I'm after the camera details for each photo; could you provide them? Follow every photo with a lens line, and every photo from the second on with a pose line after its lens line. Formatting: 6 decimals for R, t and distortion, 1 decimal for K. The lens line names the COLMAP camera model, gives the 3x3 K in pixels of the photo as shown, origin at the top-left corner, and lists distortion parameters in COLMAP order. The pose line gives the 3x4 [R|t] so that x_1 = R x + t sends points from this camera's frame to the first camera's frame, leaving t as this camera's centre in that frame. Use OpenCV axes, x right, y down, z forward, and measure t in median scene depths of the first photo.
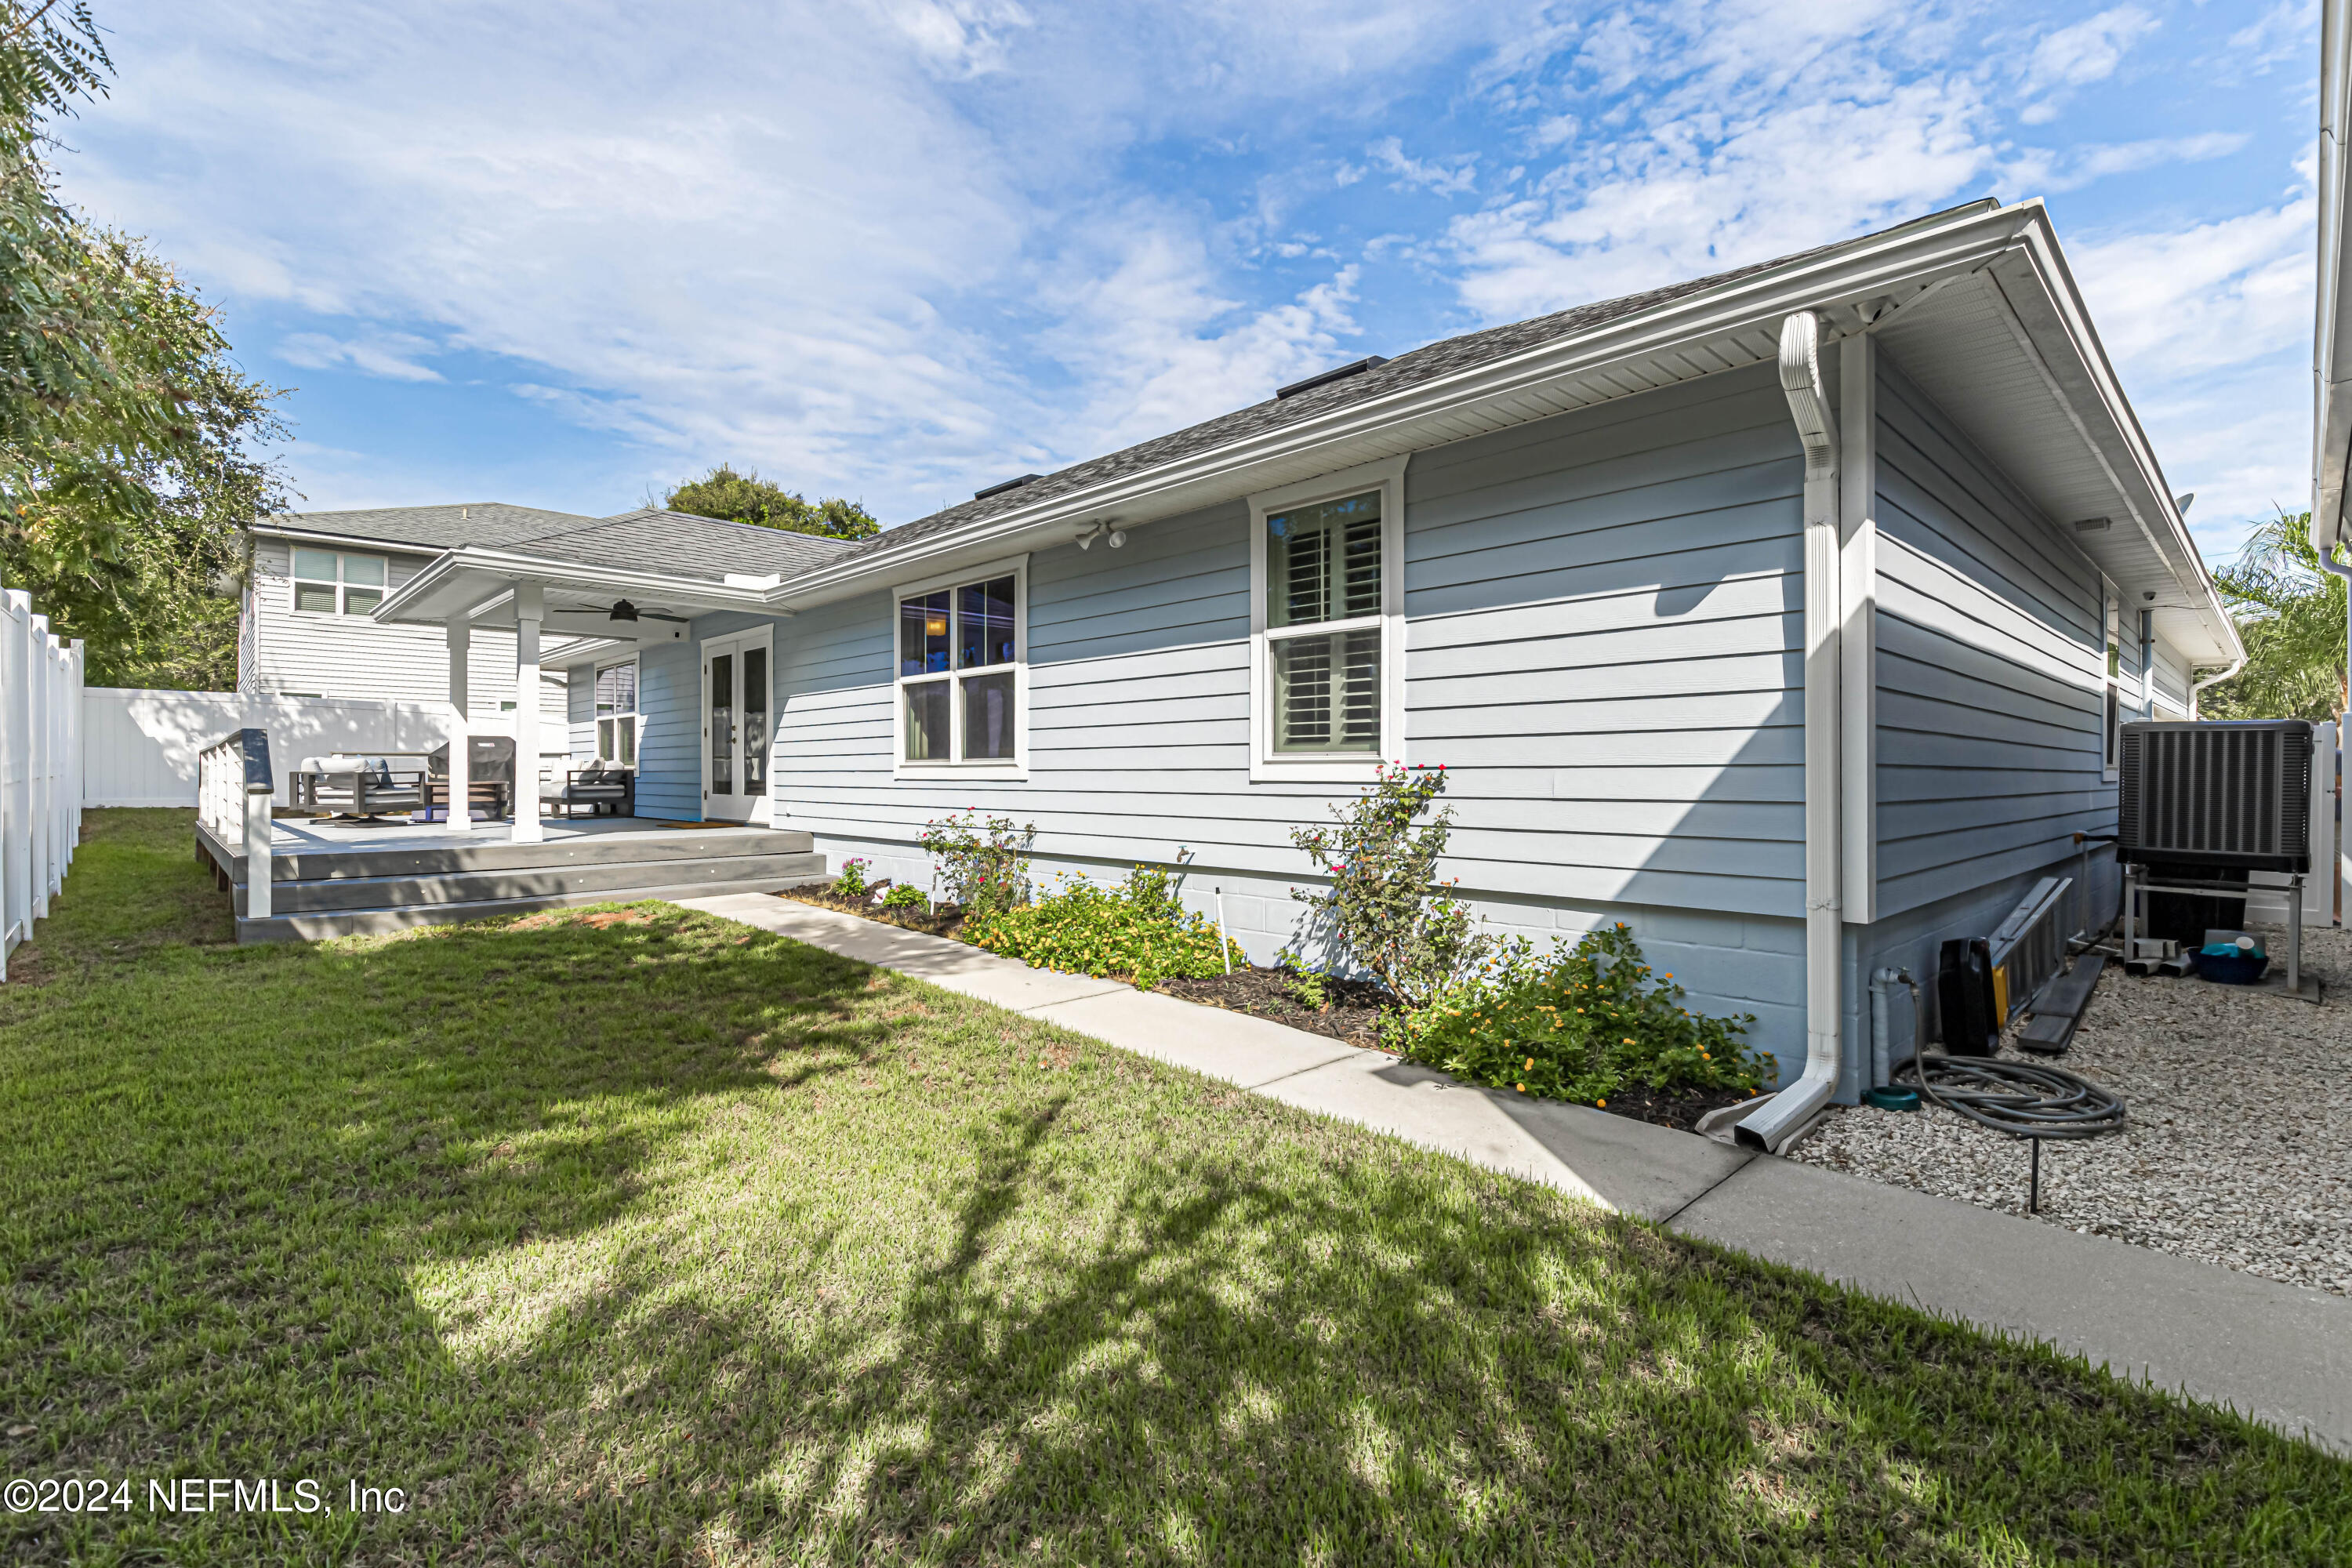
lens RADIAL K [[1073.1, 0, 1190.6], [0, 1073.1, 783.9], [0, 0, 1]] dist [0.000580, -0.000113]
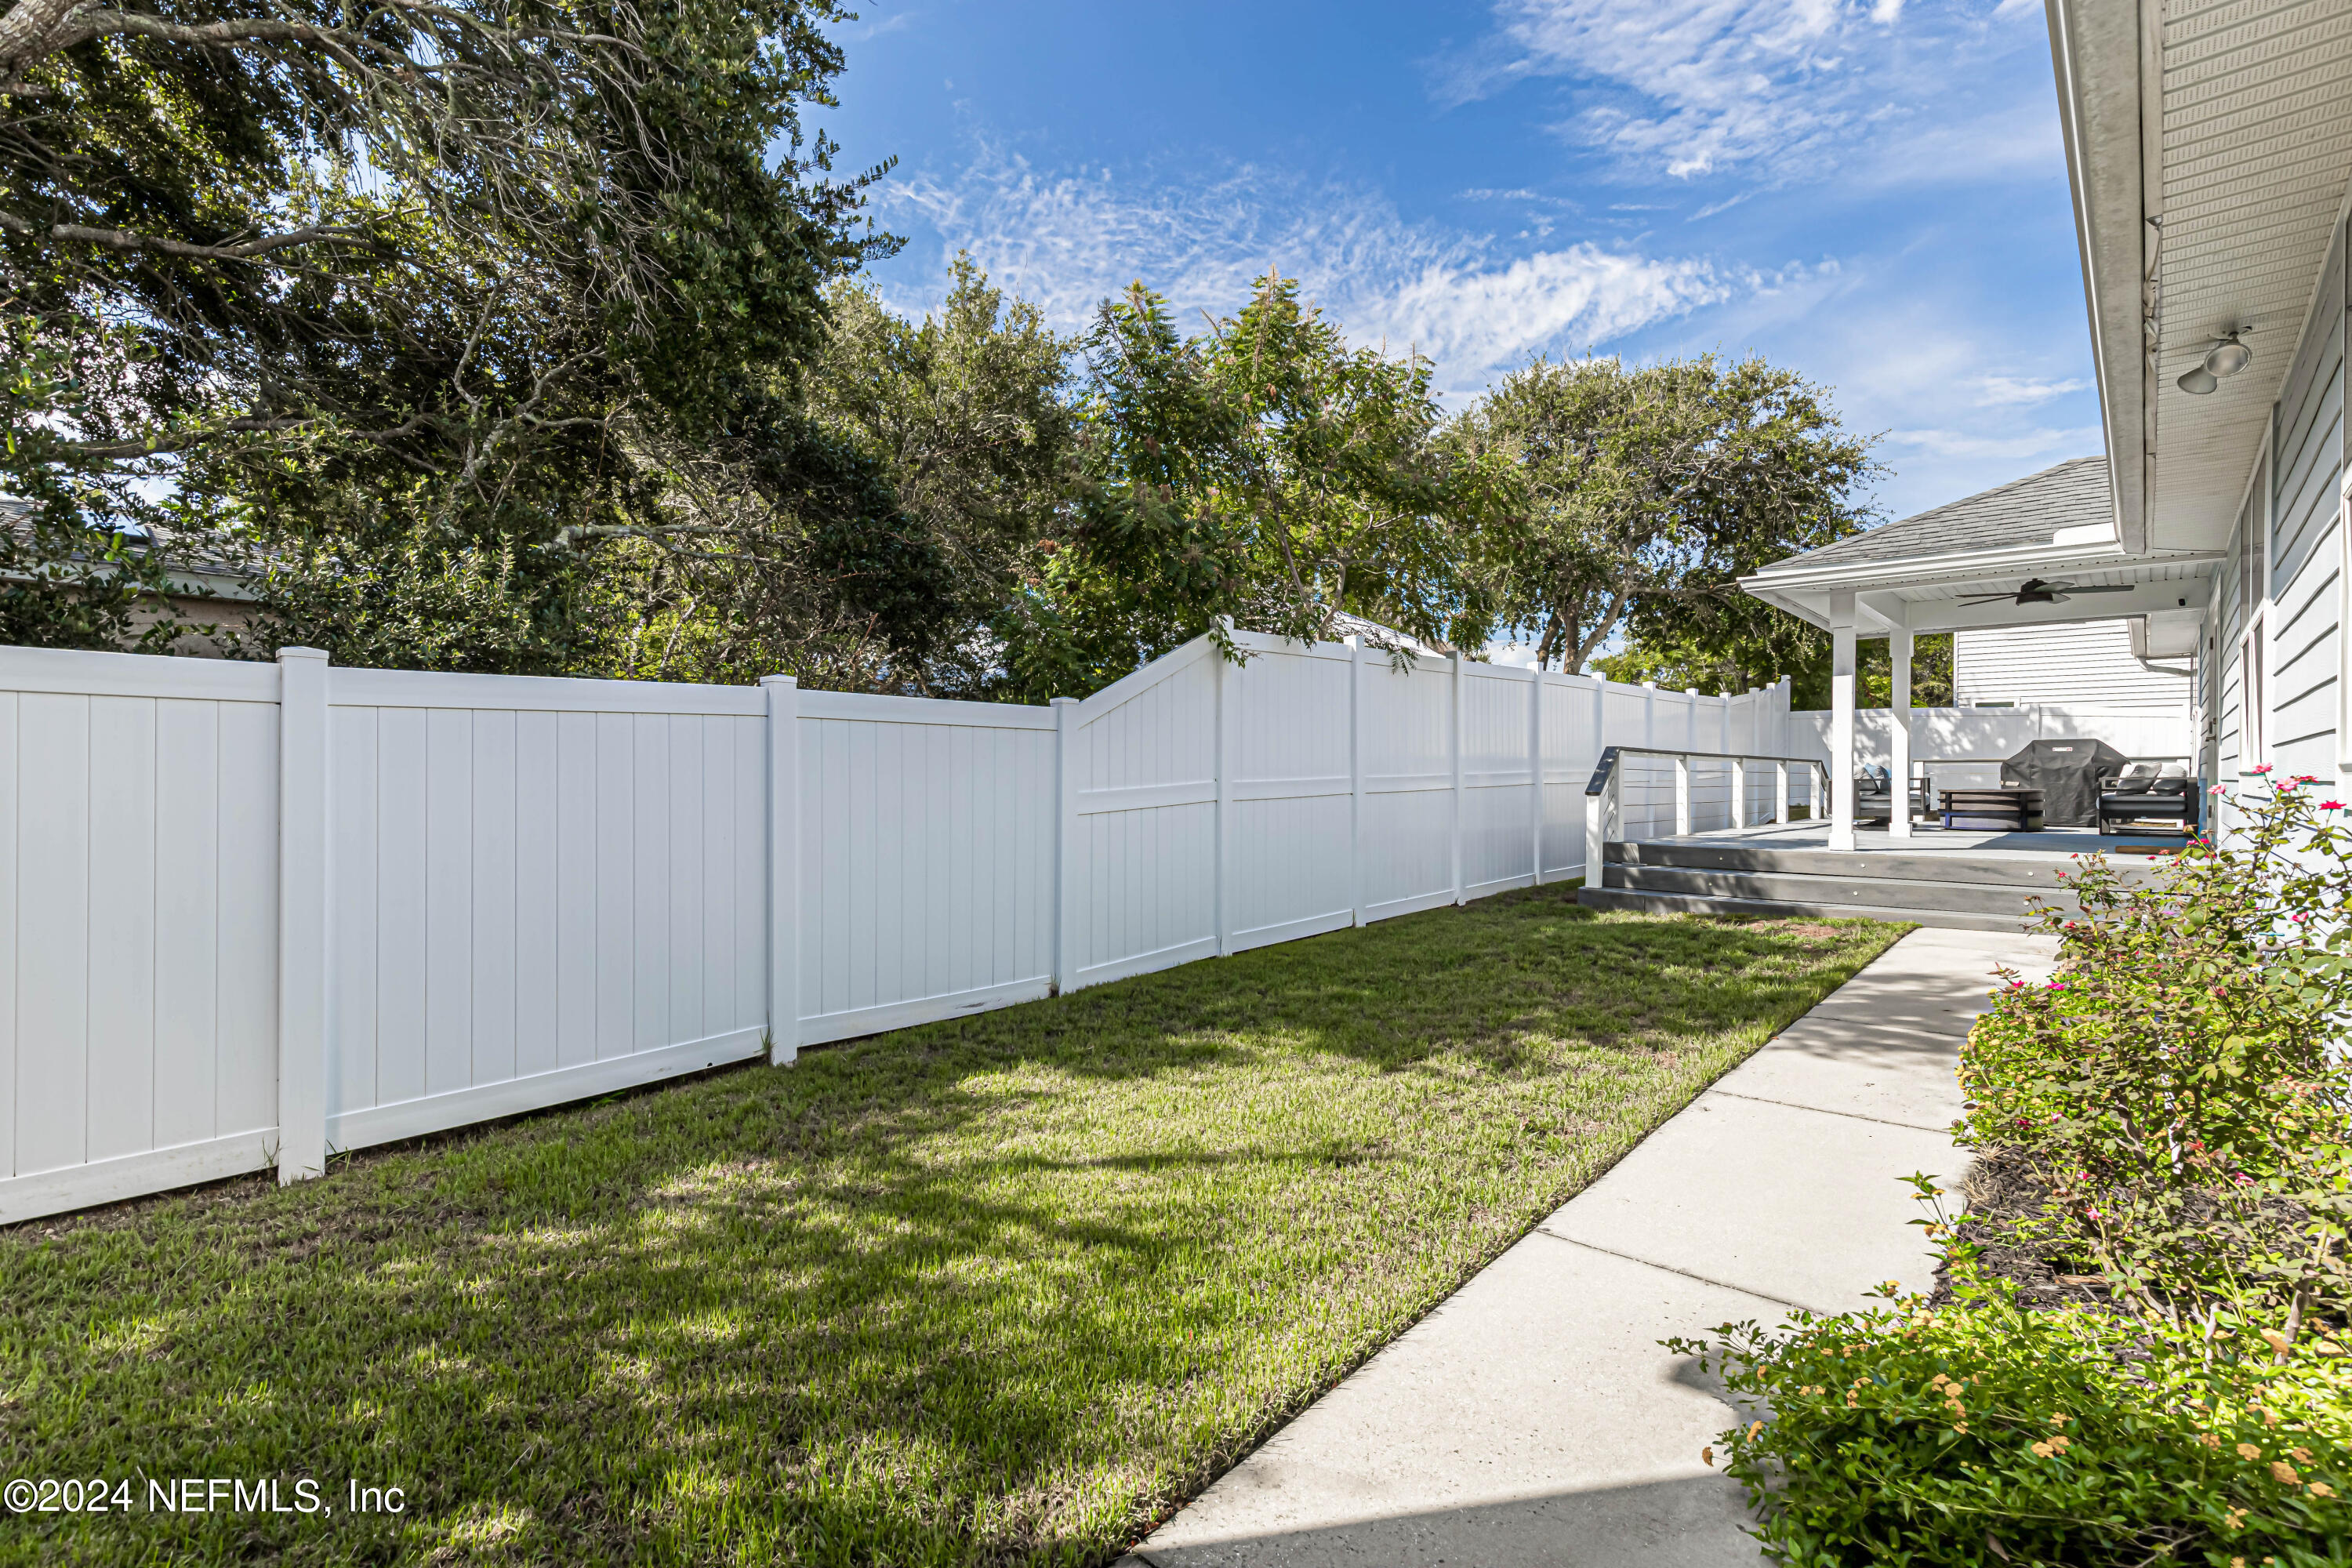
lens RADIAL K [[1039.6, 0, 1176.0], [0, 1039.6, 784.0], [0, 0, 1]] dist [-0.002209, -0.000165]
pose [[0.045555, 0.010879, -0.998903, 0.331598], [-0.014921, 0.999837, 0.010209, -0.008231], [0.998850, 0.014439, 0.045710, 0.351419]]
